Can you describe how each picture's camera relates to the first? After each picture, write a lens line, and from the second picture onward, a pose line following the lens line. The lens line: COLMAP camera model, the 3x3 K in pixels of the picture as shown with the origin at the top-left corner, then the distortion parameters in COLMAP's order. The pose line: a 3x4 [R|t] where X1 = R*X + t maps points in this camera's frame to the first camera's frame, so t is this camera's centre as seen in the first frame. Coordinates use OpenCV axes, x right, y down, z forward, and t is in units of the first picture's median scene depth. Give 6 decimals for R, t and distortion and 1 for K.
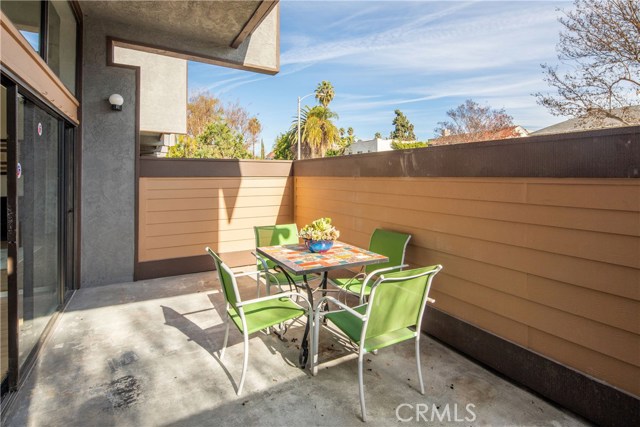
lens RADIAL K [[322.8, 0, 311.9], [0, 322.8, 170.6], [0, 0, 1]] dist [0.001762, 0.000081]
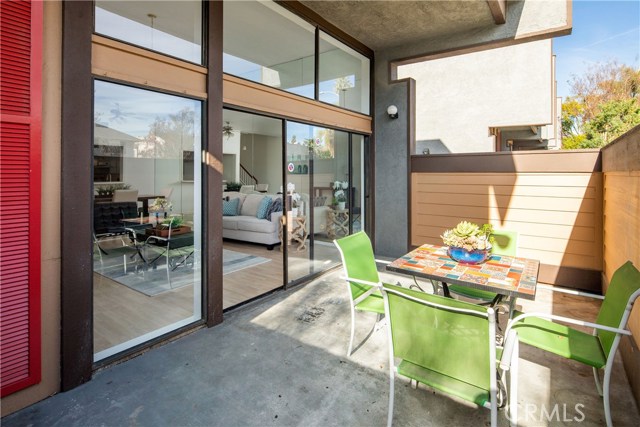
lens RADIAL K [[322.8, 0, 311.9], [0, 322.8, 170.6], [0, 0, 1]] dist [0.001762, 0.000081]
pose [[0.410559, -0.004886, -0.911821, 0.337917], [0.012975, 0.999916, 0.000484, 0.007555], [0.911742, -0.012029, 0.410588, 0.173099]]
